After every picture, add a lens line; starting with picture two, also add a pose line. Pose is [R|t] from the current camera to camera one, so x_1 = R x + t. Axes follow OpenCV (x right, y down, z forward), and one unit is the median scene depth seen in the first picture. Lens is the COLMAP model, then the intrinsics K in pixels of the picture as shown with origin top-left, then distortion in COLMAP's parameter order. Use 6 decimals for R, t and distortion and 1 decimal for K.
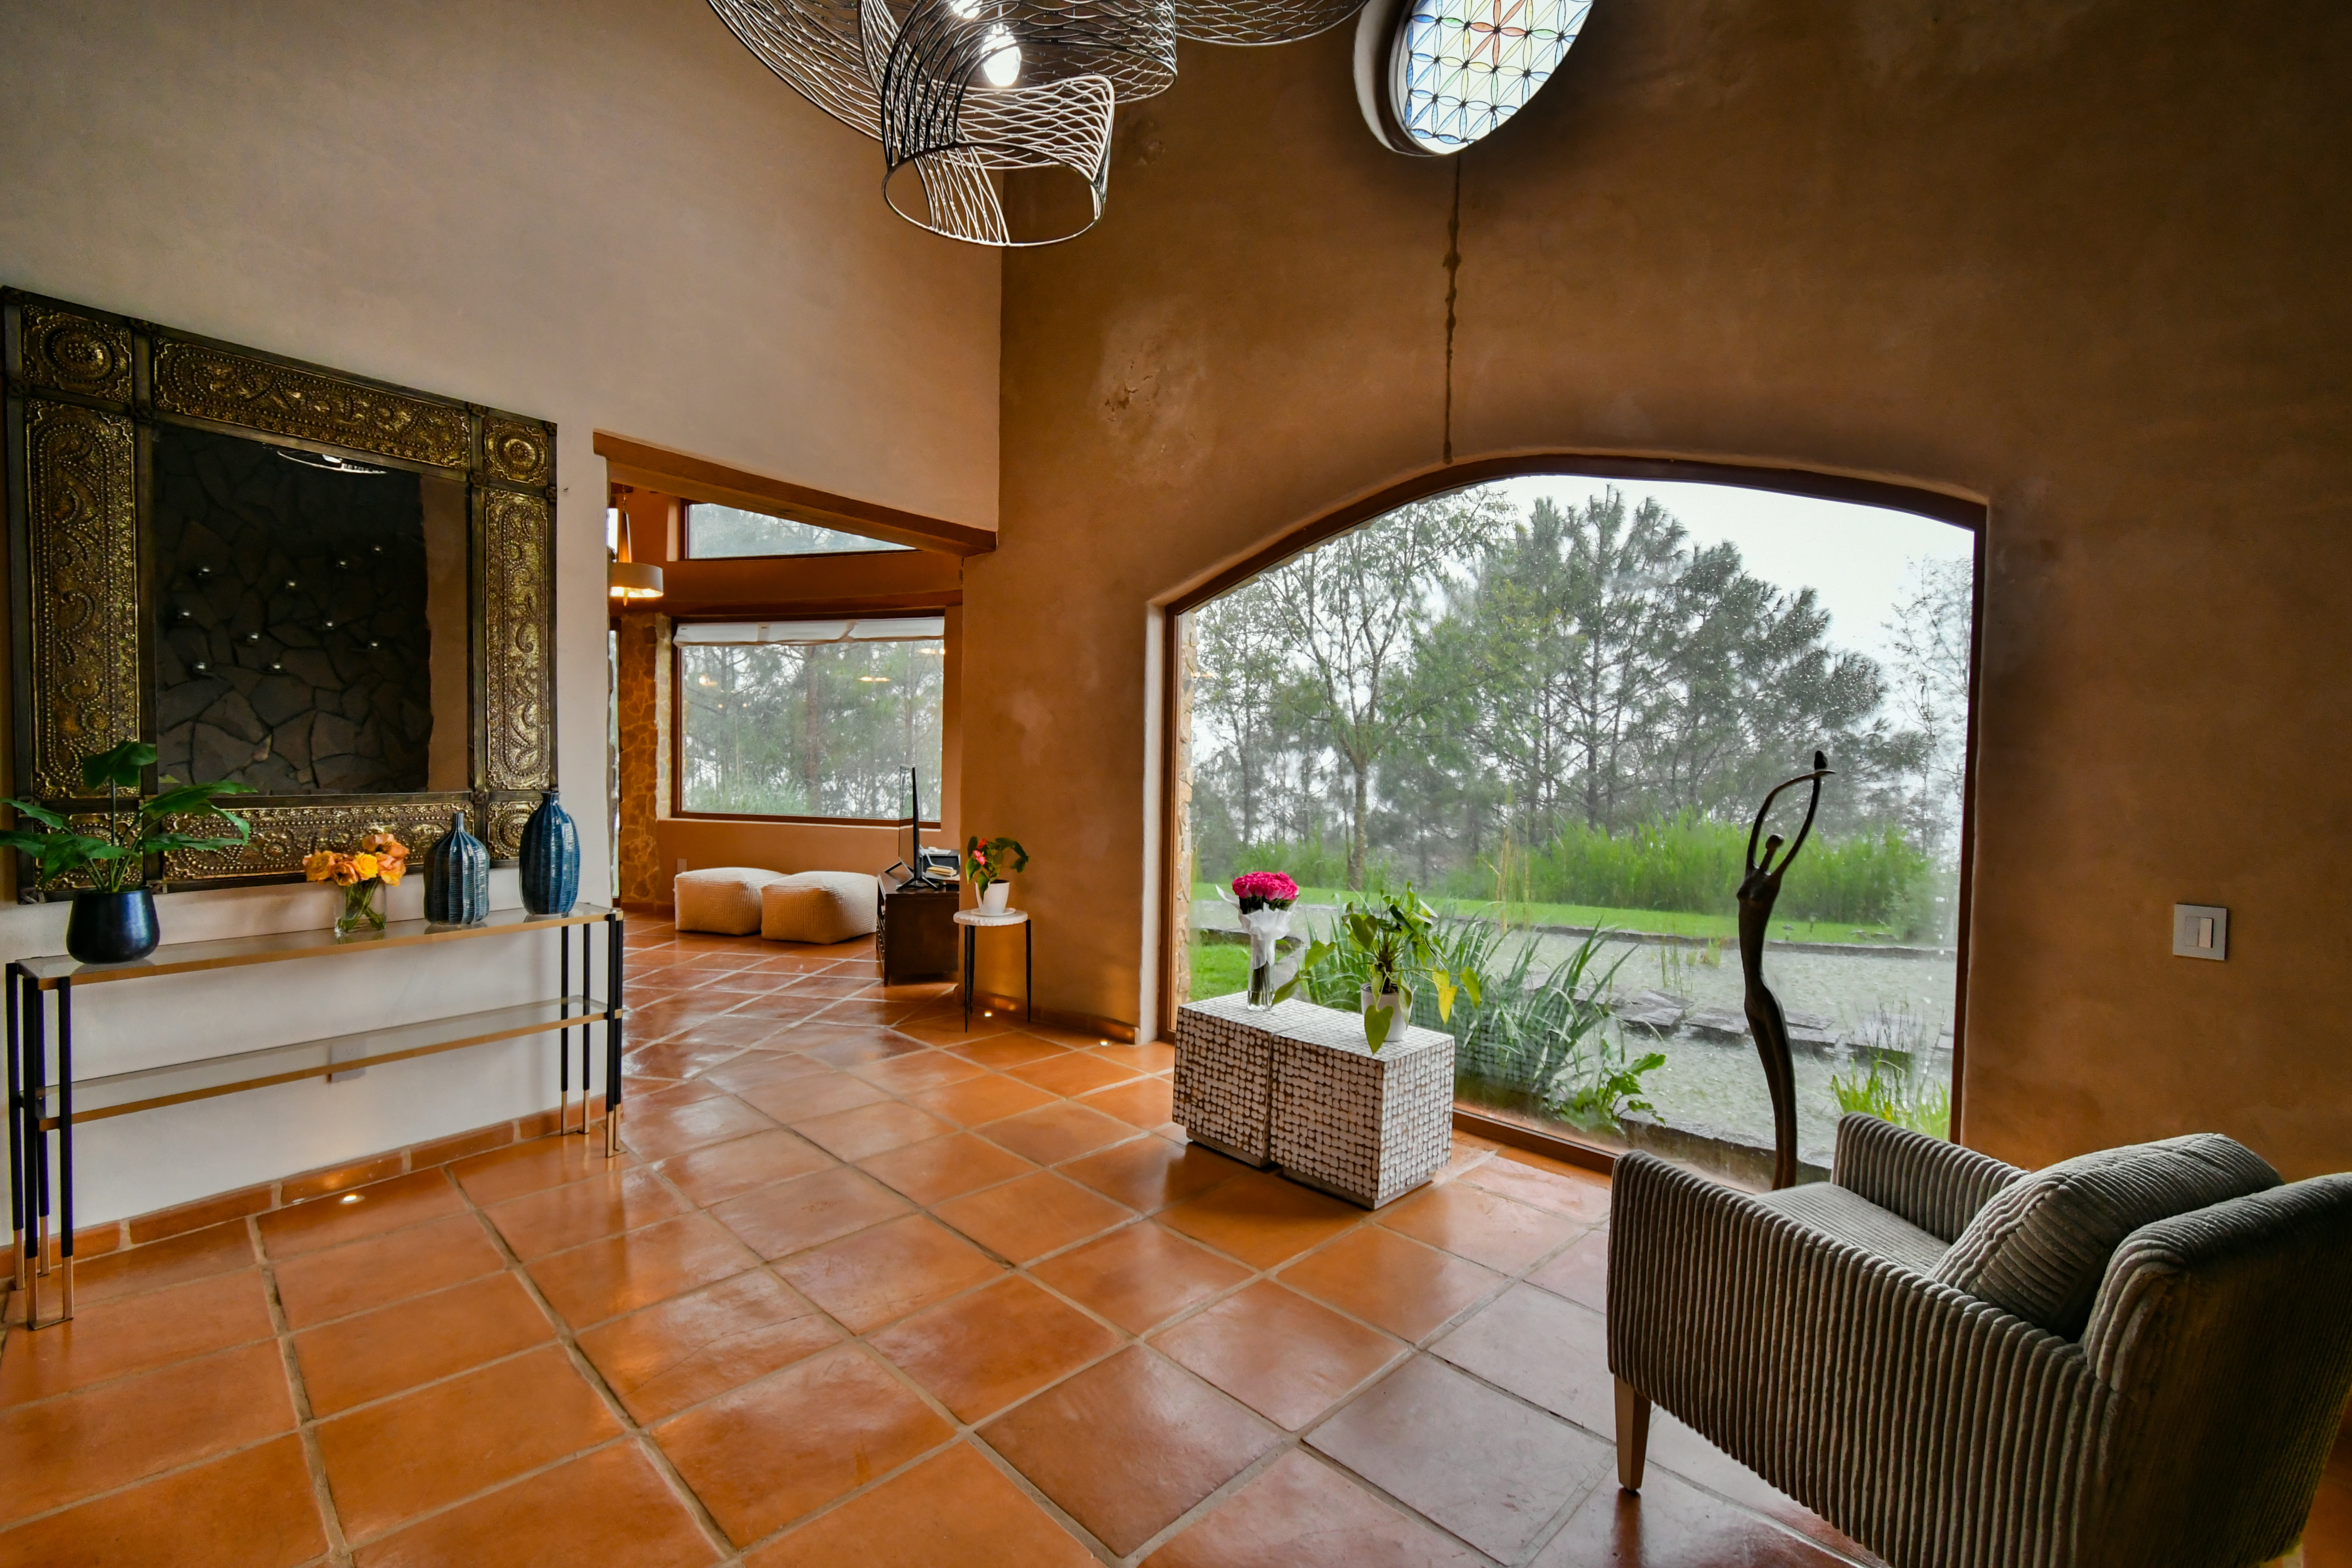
lens RADIAL K [[1025.2, 0, 1170.9], [0, 1025.2, 779.1], [0, 0, 1]] dist [-0.003339, -0.000661]
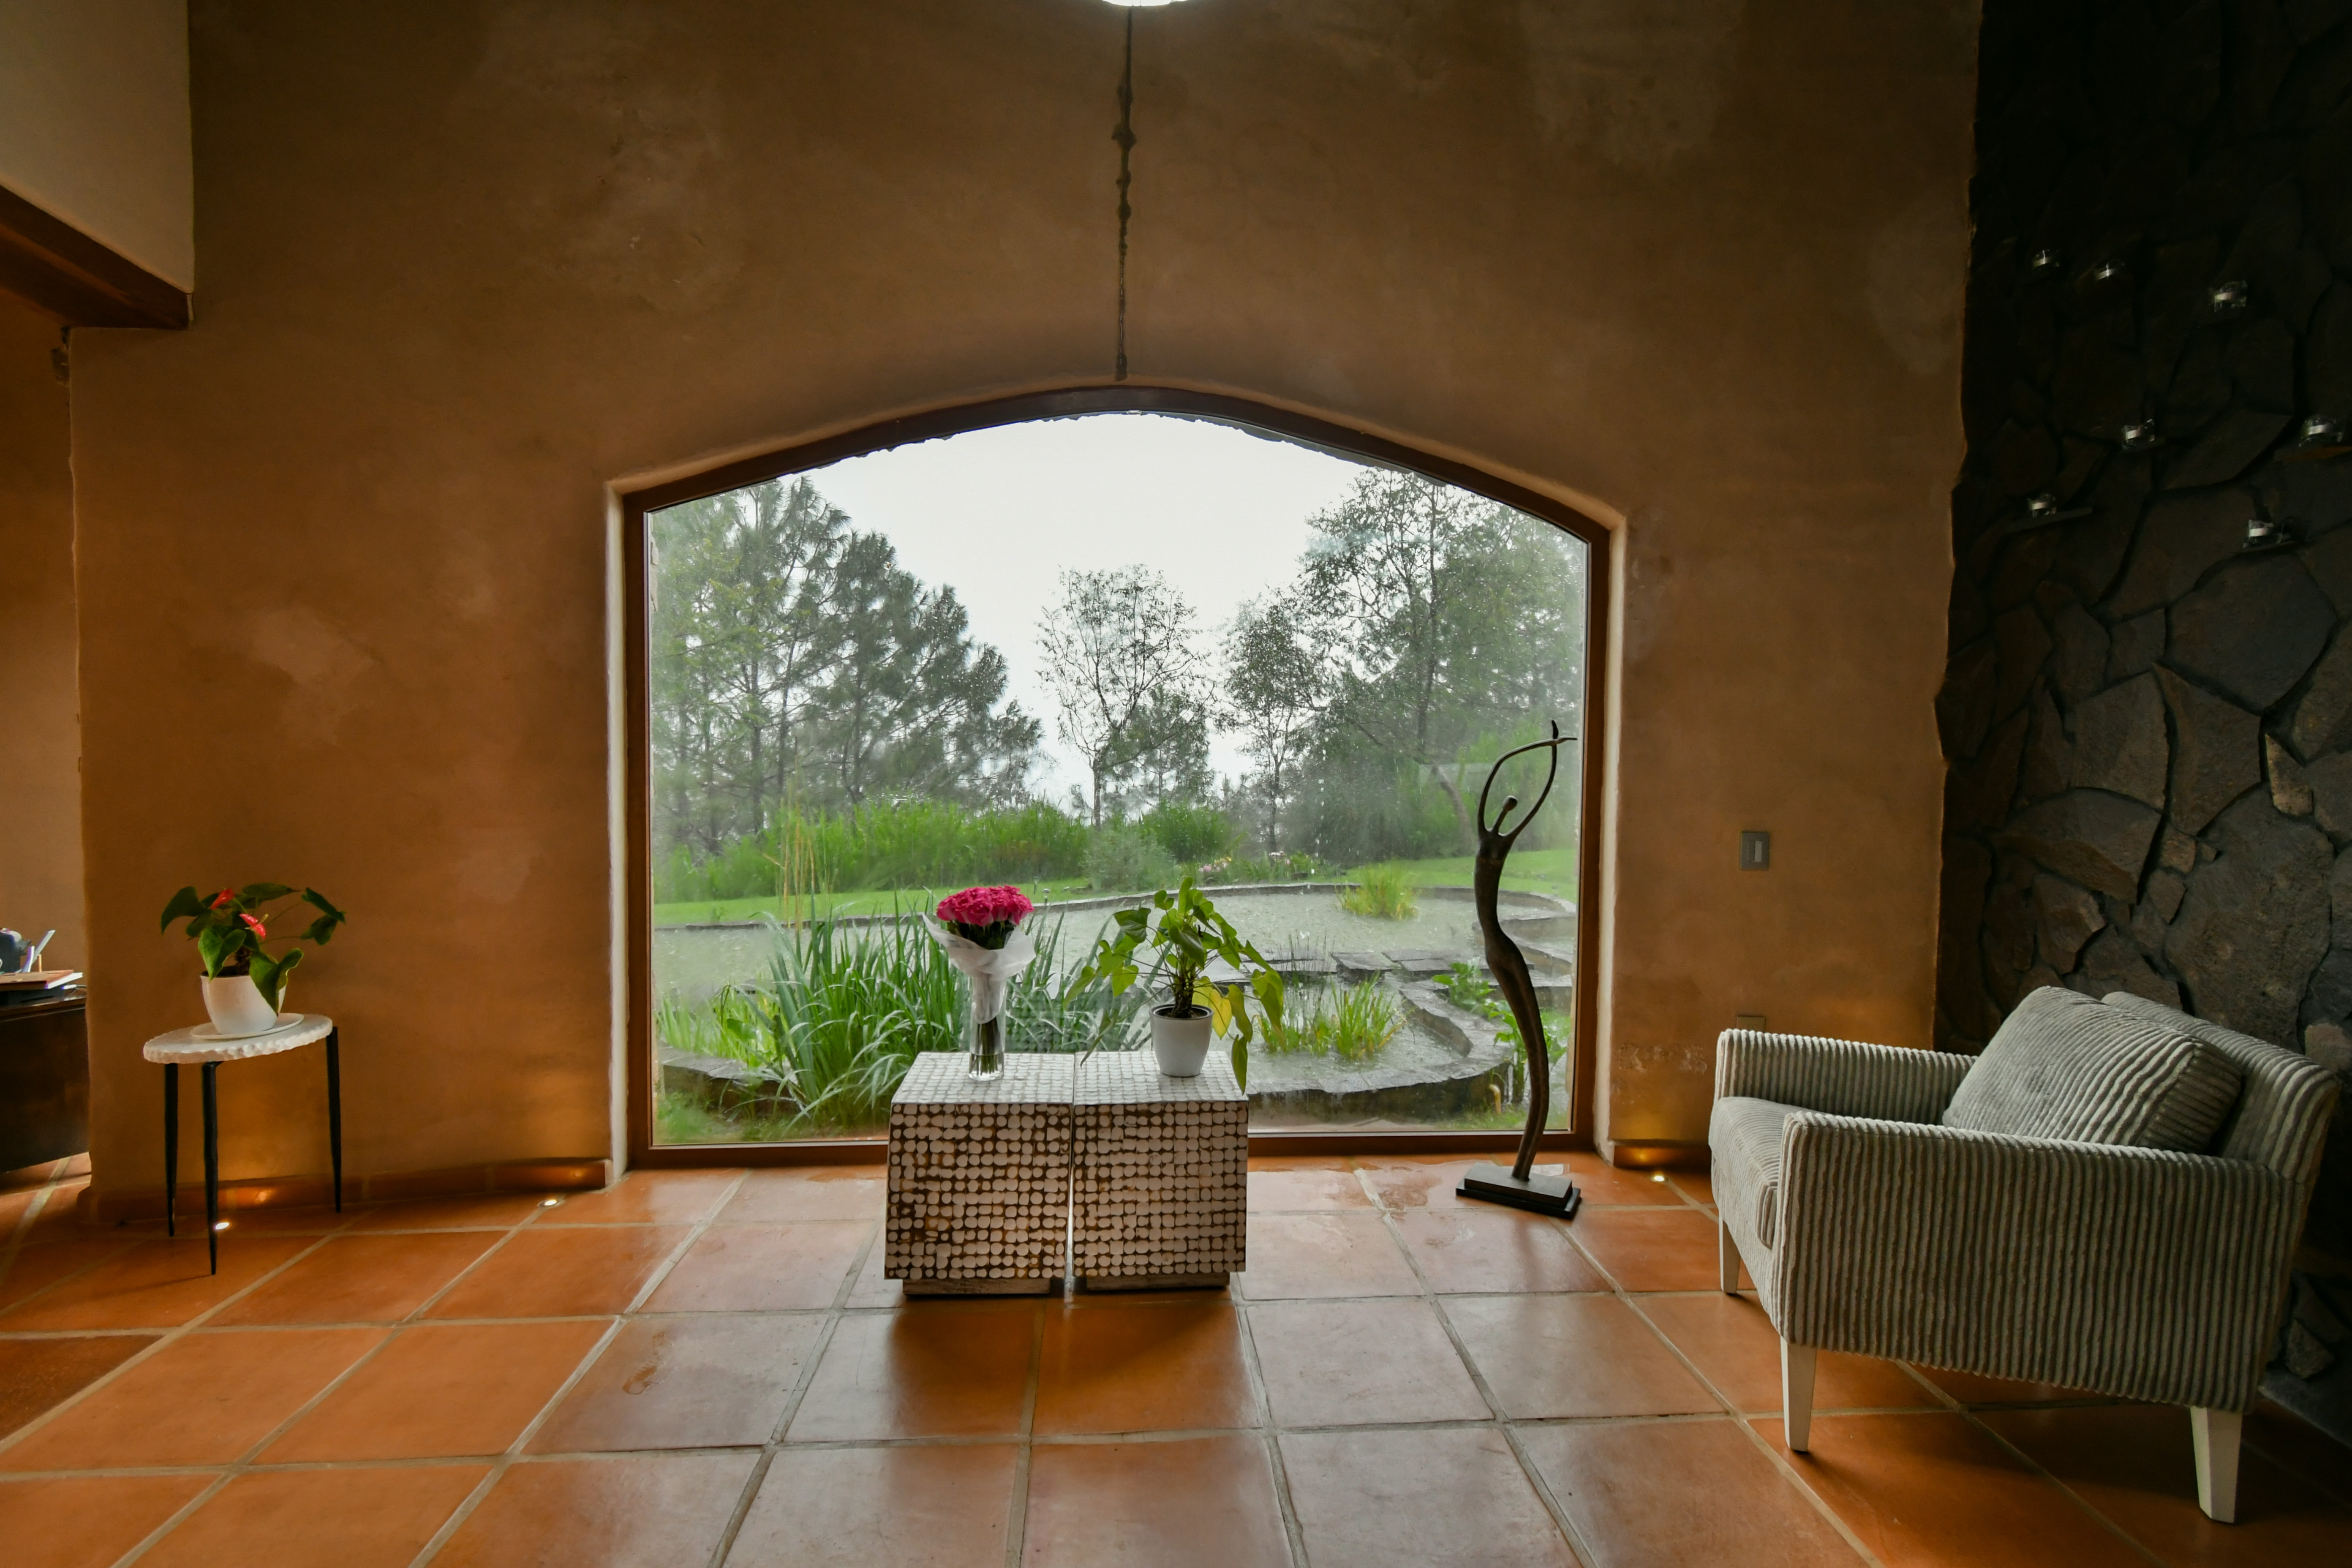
lens RADIAL K [[1036.9, 0, 1176.0], [0, 1036.9, 784.0], [0, 0, 1]] dist [0.001844, -0.000072]
pose [[0.654360, -0.034653, 0.755388, -0.409626], [0.020347, 0.999395, 0.028222, 0.000656], [-0.755909, -0.003098, 0.654669, 0.468253]]
